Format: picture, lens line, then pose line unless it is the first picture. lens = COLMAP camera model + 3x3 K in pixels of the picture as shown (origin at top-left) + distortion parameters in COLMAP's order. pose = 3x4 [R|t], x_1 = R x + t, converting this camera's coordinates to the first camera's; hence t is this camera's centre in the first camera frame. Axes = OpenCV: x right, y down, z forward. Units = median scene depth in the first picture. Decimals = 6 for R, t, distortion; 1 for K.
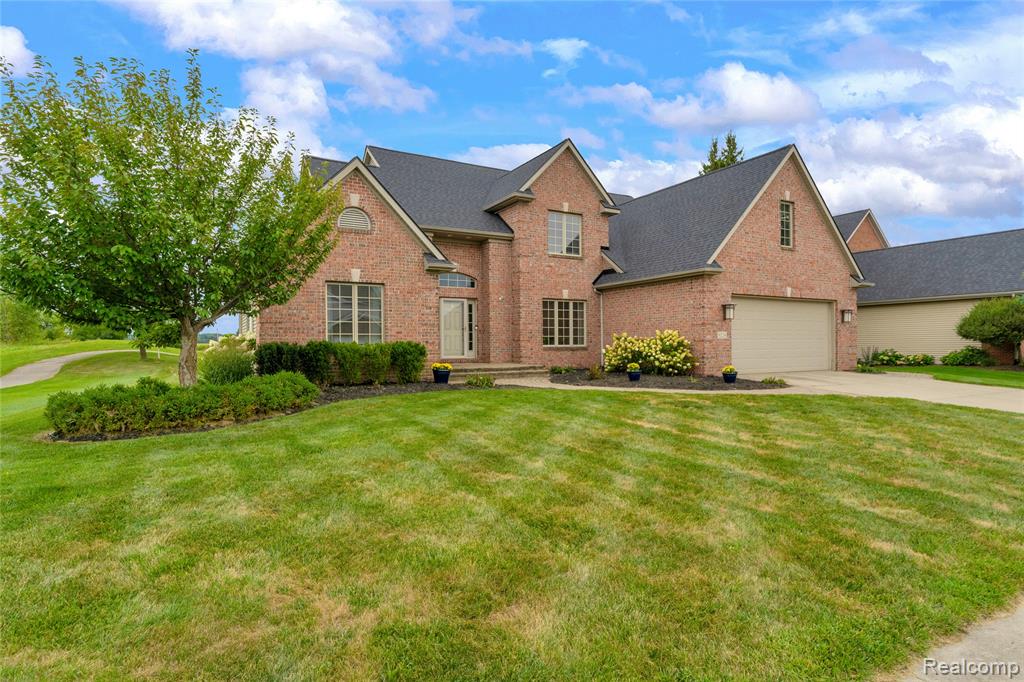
lens RADIAL K [[477.9, 0, 507.8], [0, 477.9, 346.2], [0, 0, 1]] dist [-0.009350, -0.000460]
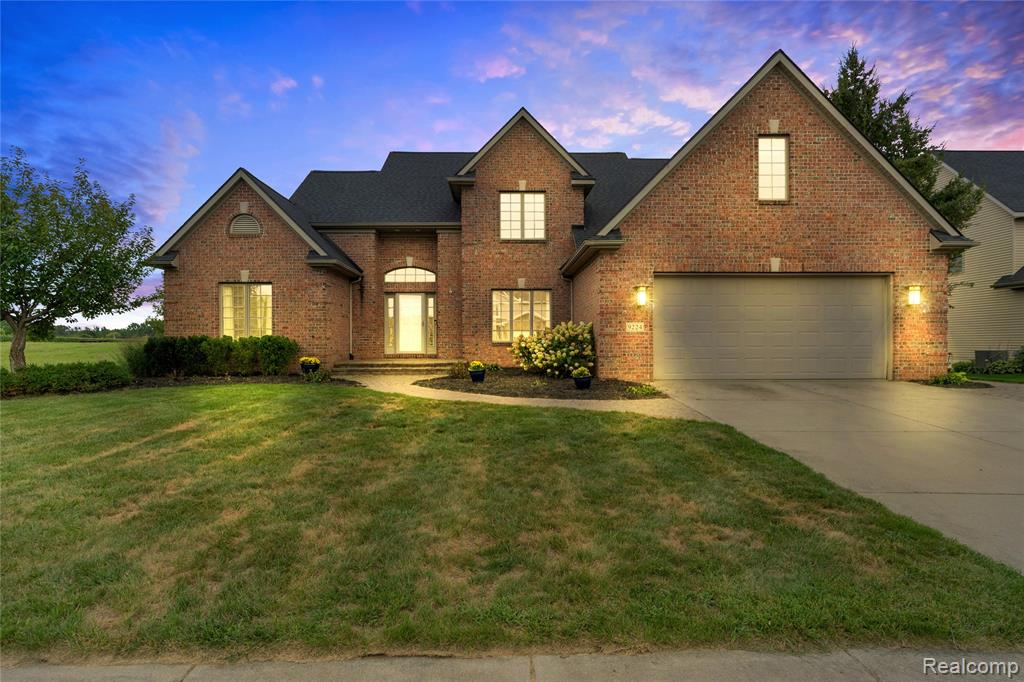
lens RADIAL K [[477.9, 0, 507.8], [0, 477.9, 346.2], [0, 0, 1]] dist [-0.009350, -0.000460]
pose [[0.902930, 0.007614, -0.429721, 0.508273], [-0.004119, 0.999950, 0.009062, 0.000668], [0.429769, -0.006412, 0.902916, 0.192475]]
